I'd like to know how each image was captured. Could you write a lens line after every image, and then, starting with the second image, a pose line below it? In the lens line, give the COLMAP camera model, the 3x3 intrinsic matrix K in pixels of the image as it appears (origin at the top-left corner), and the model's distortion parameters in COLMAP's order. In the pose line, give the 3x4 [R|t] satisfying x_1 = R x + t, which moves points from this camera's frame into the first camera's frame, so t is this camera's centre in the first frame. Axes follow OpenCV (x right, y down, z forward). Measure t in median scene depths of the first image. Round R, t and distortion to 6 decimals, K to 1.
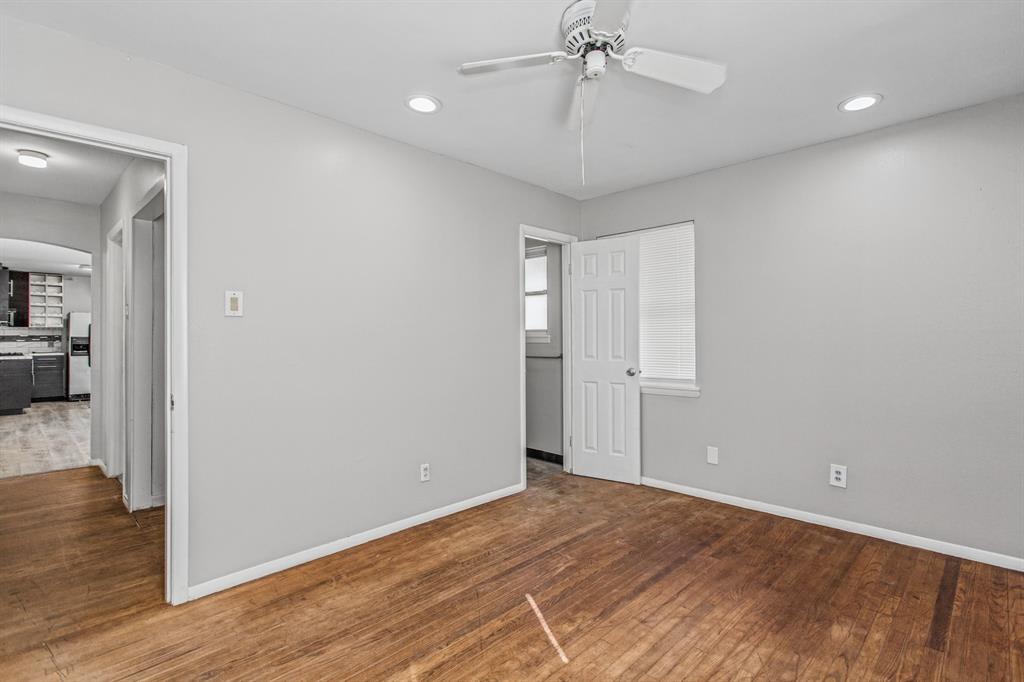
lens RADIAL K [[486.4, 0, 517.4], [0, 486.4, 340.7], [0, 0, 1]] dist [0.000538, 0.000466]
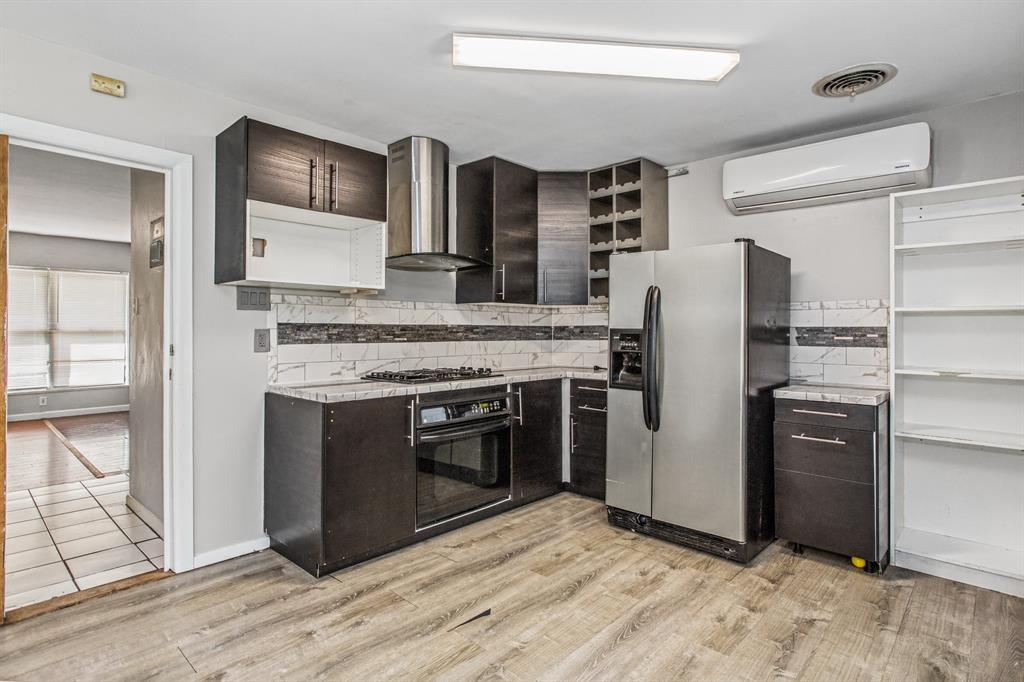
lens RADIAL K [[520.5, 0, 512.3], [0, 520.5, 329.4], [0, 0, 1]] dist [-0.001343, -0.000253]
pose [[0.023633, -0.005053, -0.999708, -0.615347], [-0.006900, 0.999963, -0.005217, -0.005063], [0.999697, 0.007022, 0.023597, 0.997309]]
